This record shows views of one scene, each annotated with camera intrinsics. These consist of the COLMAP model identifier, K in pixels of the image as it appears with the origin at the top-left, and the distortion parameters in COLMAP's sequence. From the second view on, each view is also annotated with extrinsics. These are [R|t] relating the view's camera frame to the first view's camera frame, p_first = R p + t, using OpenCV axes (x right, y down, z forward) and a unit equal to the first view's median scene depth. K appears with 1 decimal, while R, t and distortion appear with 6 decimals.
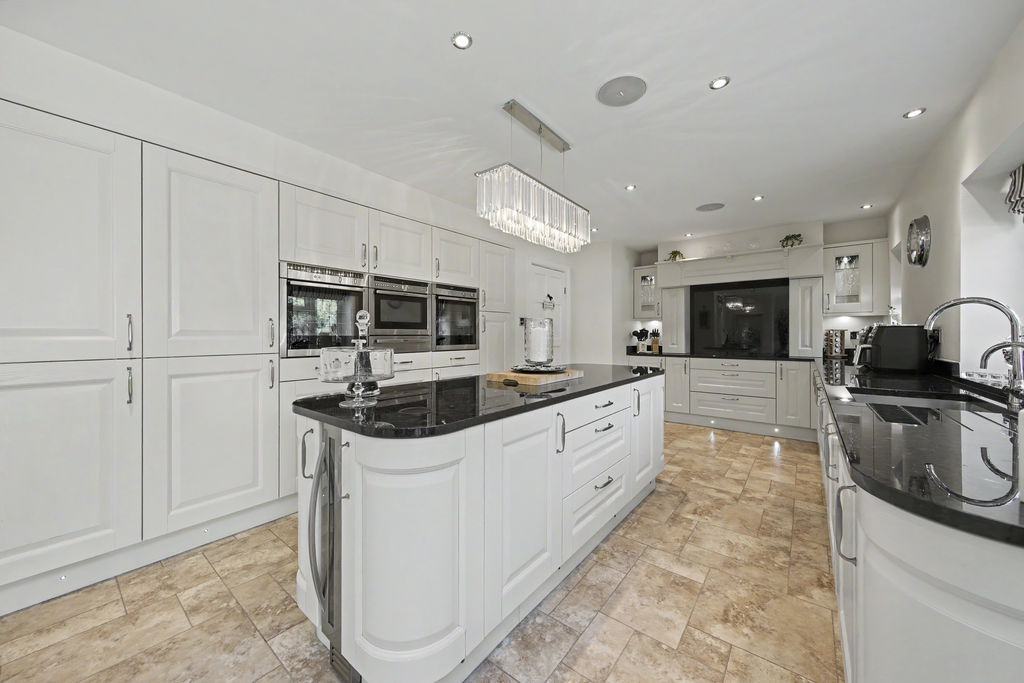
lens RADIAL K [[371.9, 0, 512.2], [0, 371.9, 333.9], [0, 0, 1]] dist [0.001145, 0.000016]
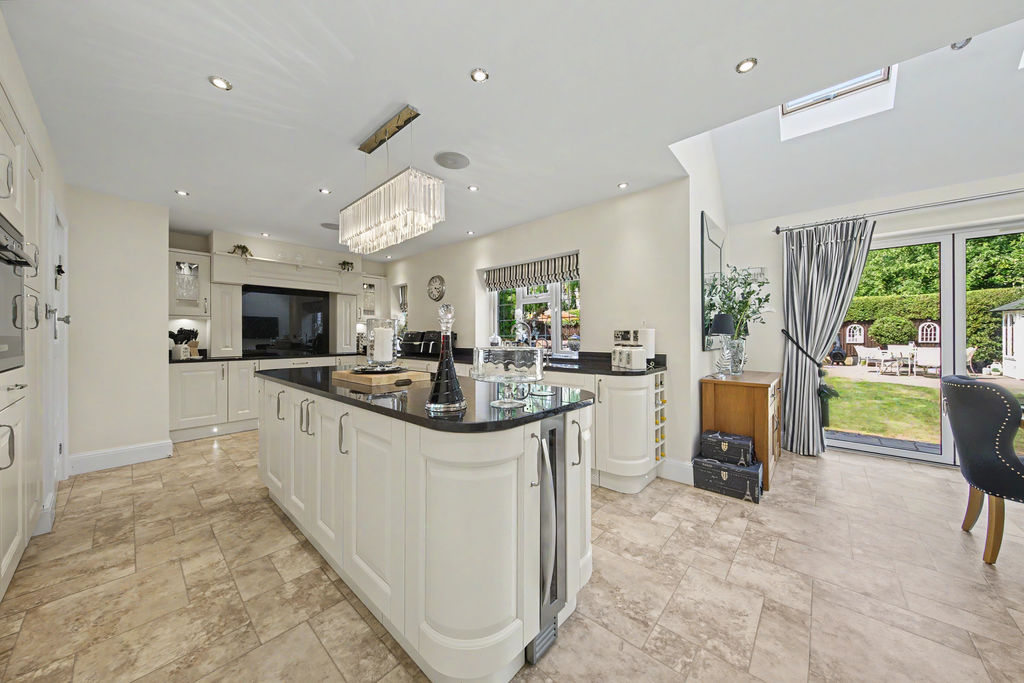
lens RADIAL K [[345.8, 0, 519.0], [0, 345.8, 335.6], [0, 0, 1]] dist [0.000941, -0.000006]
pose [[0.047659, 0.002940, 0.998859, -0.740558], [0.000488, 0.999995, -0.002967, 0.006432], [-0.998864, 0.000629, 0.047657, 0.520692]]
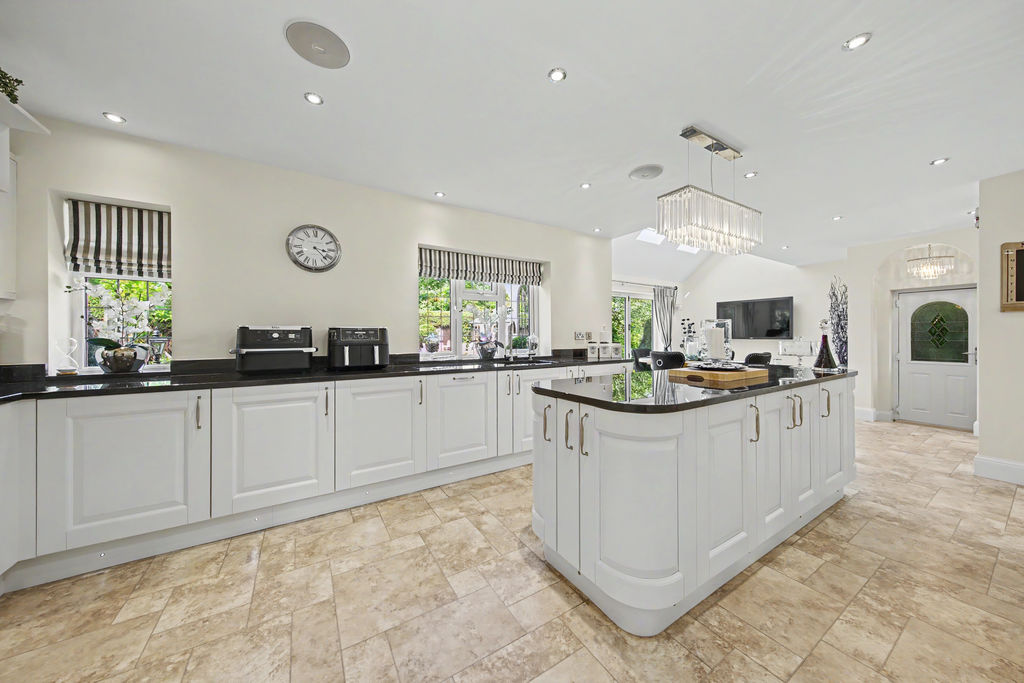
lens RADIAL K [[340.0, 0, 518.8], [0, 340.0, 335.5], [0, 0, 1]] dist [0.000487, 0.000025]
pose [[-0.945233, 0.004564, 0.326364, 0.251249], [0.003586, 0.999987, -0.003598, 0.007788], [-0.326376, -0.002231, -0.945237, 1.850981]]
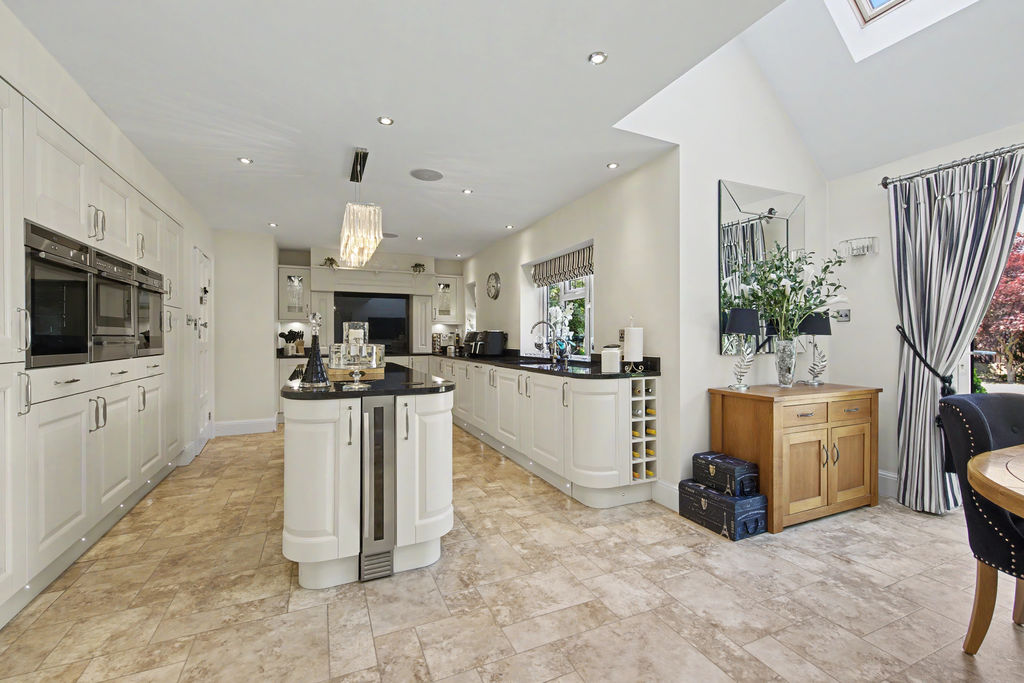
lens RADIAL K [[442.1, 0, 522.5], [0, 442.1, 337.8], [0, 0, 1]] dist [0.007176, -0.000686]
pose [[0.448030, -0.000355, 0.894019, -0.860547], [0.000212, 1.000000, 0.000291, 0.009679], [-0.894019, 0.000059, 0.448030, -0.116241]]
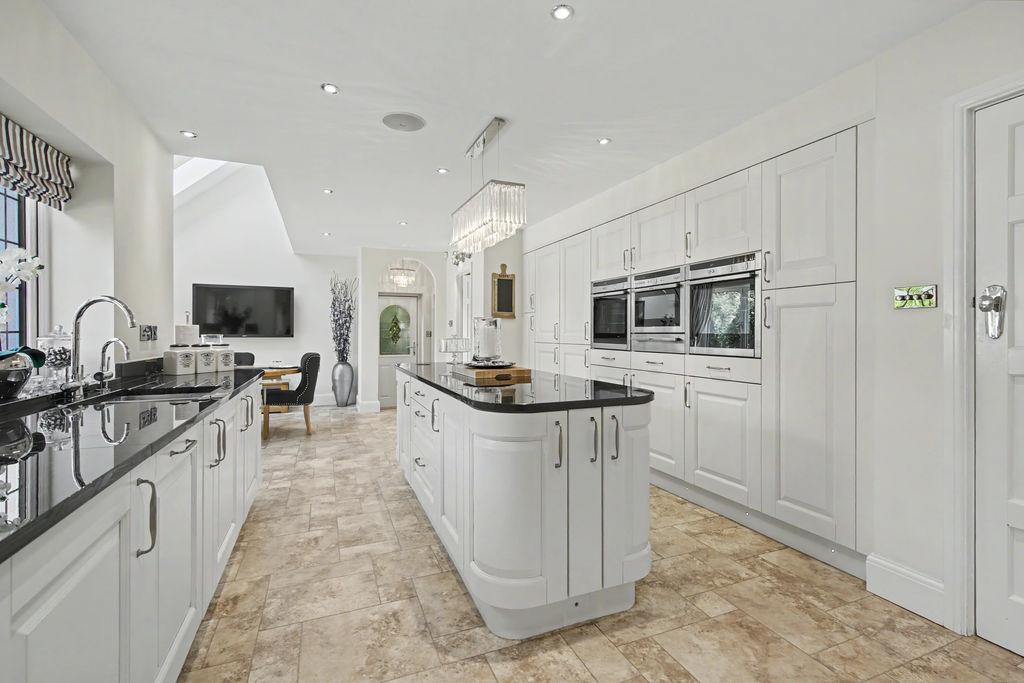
lens RADIAL K [[462.9, 0, 517.1], [0, 462.9, 333.5], [0, 0, 1]] dist [0.001661, 0.000090]
pose [[-0.483745, 0.002688, -0.875205, 1.038794], [-0.000135, 0.999995, 0.003146, 0.001954], [0.875209, 0.001640, -0.483743, 1.506233]]
